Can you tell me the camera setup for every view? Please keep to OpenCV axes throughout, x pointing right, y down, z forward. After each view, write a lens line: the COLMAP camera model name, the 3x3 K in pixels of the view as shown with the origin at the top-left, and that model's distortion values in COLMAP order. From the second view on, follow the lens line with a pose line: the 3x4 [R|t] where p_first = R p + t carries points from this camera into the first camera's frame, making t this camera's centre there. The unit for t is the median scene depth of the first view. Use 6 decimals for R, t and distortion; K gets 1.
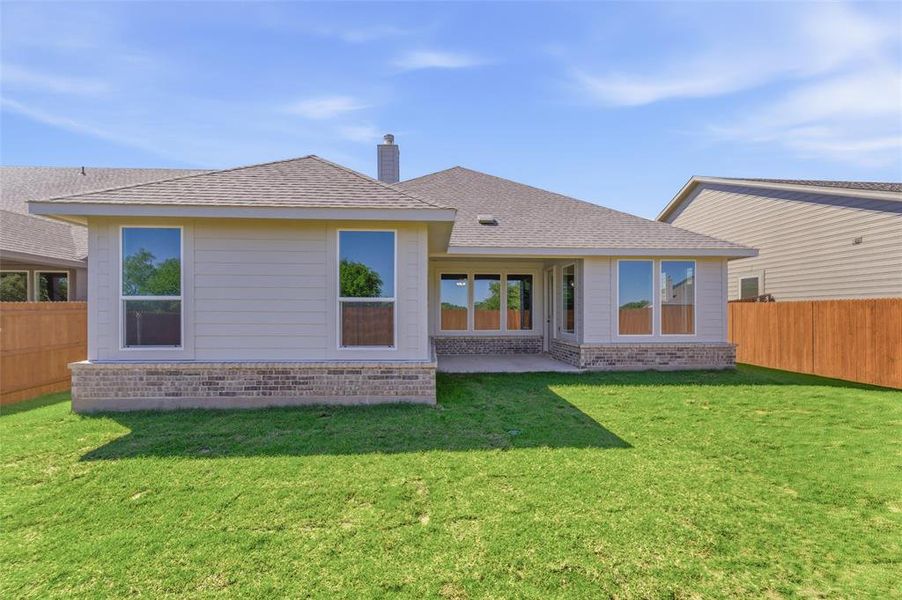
lens RADIAL K [[368.1, 0, 448.7], [0, 368.1, 313.2], [0, 0, 1]] dist [-0.000050, 0.000103]
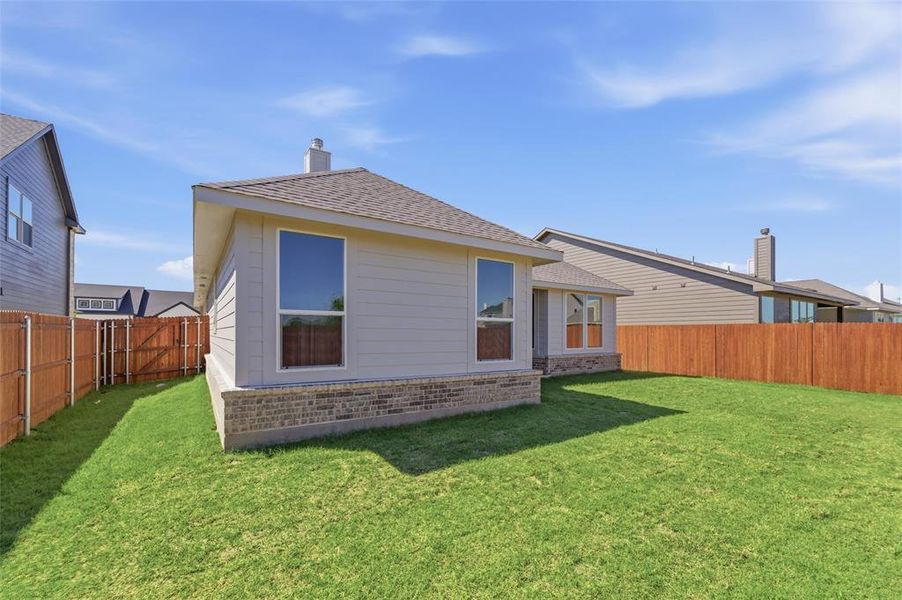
lens RADIAL K [[380.7, 0, 452.0], [0, 380.7, 333.2], [0, 0, 1]] dist [-0.000578, 0.000032]
pose [[0.862006, 0.004282, 0.506880, -0.980886], [-0.007348, 0.999965, 0.004047, 0.002346], [-0.506845, -0.007213, 0.862007, 0.030351]]
